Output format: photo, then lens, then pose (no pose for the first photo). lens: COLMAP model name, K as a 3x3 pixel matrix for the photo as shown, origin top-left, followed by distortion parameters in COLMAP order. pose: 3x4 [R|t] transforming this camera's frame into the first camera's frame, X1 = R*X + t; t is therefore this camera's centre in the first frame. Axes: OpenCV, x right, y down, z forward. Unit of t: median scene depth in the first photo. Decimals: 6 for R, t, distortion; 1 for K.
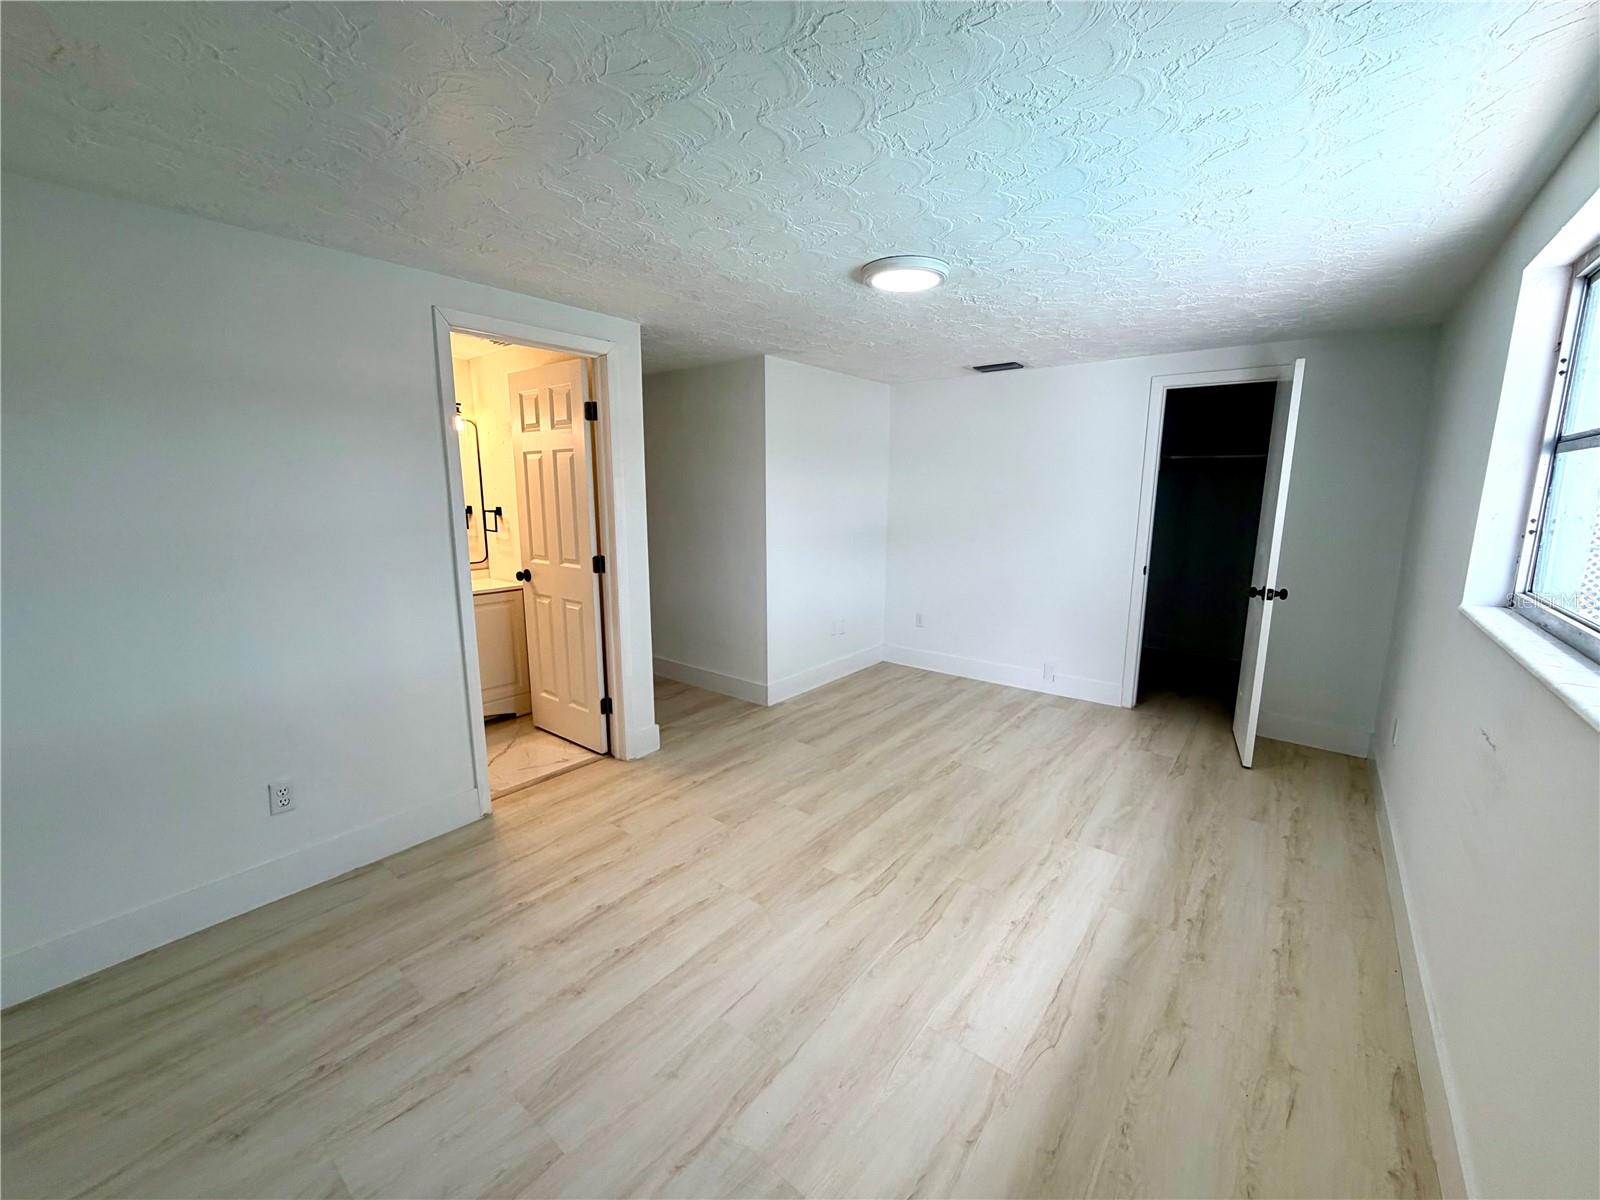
lens RADIAL K [[638.3, 0, 794.1], [0, 638.3, 597.4], [0, 0, 1]] dist [-0.000736, 0.000283]
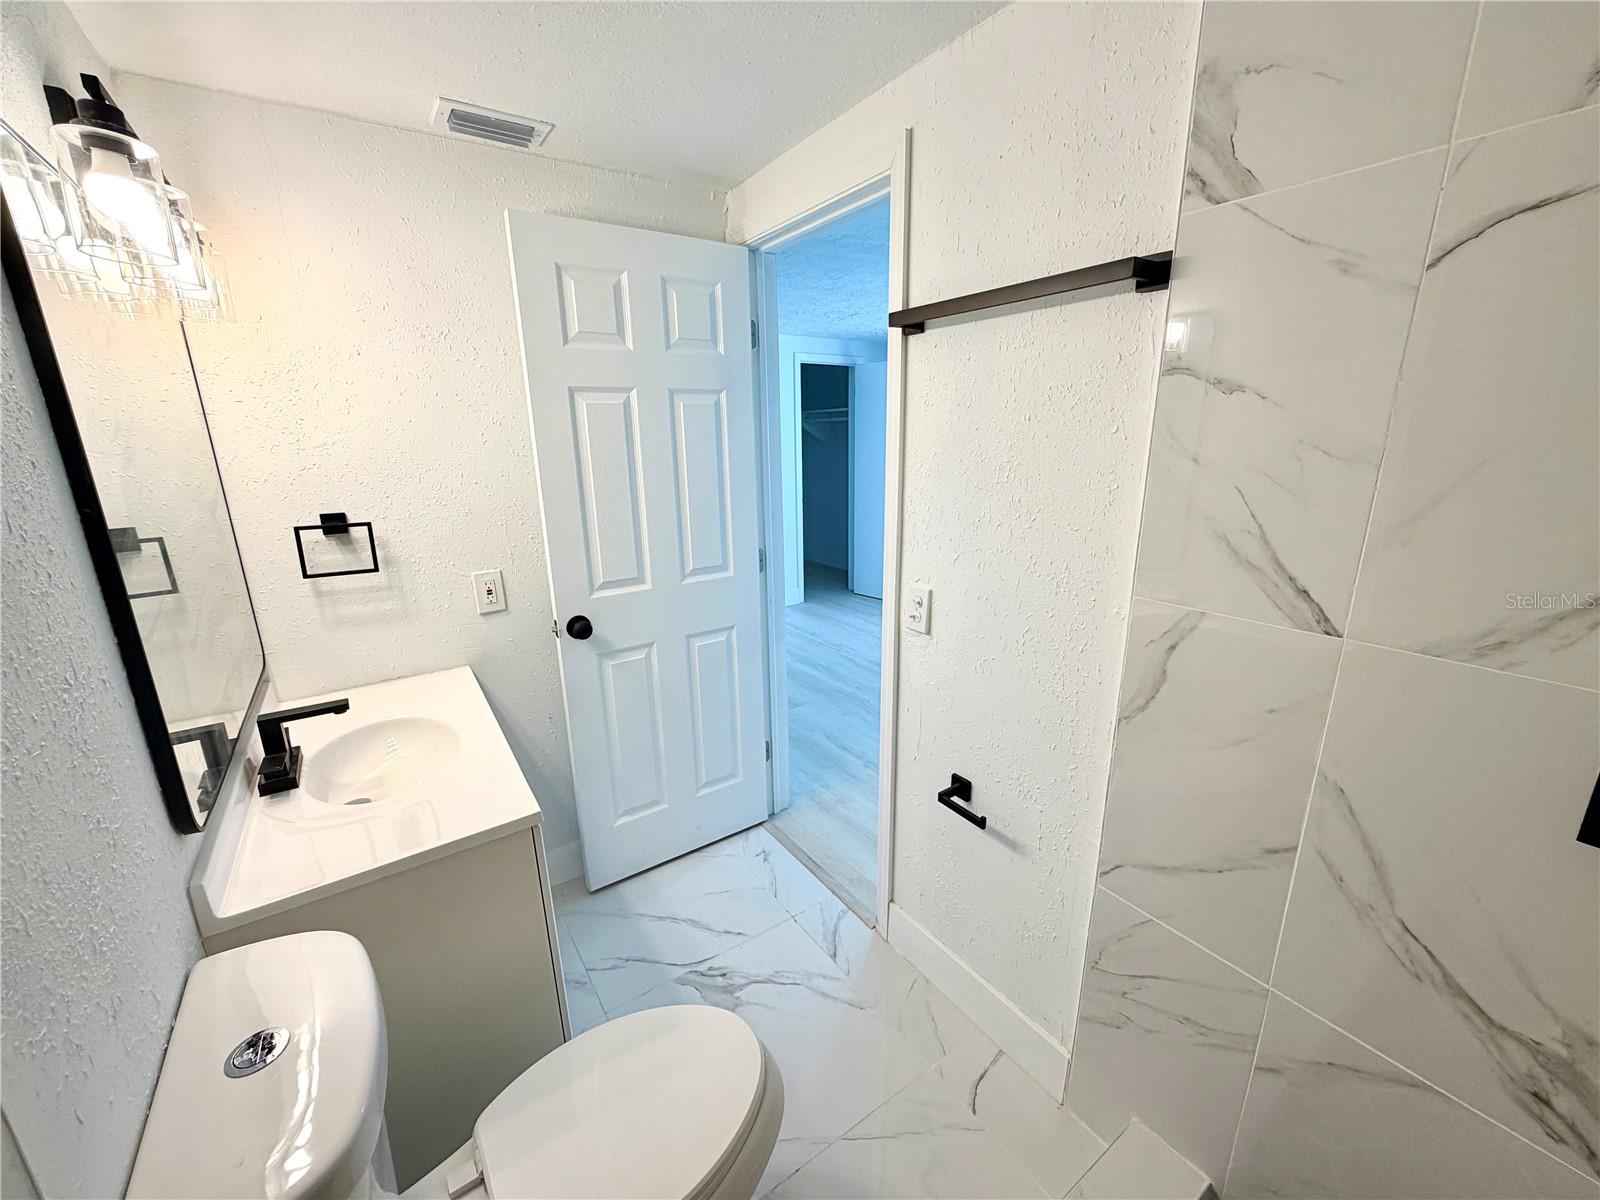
lens RADIAL K [[638.3, 0, 797.4], [0, 638.3, 604.2], [0, 0, 1]] dist [-0.000736, 0.000283]
pose [[0.286203, -0.257867, 0.922818, -0.879712], [0.179708, 0.960460, 0.212651, -0.136782], [-0.941166, 0.104977, 0.321227, 0.690923]]
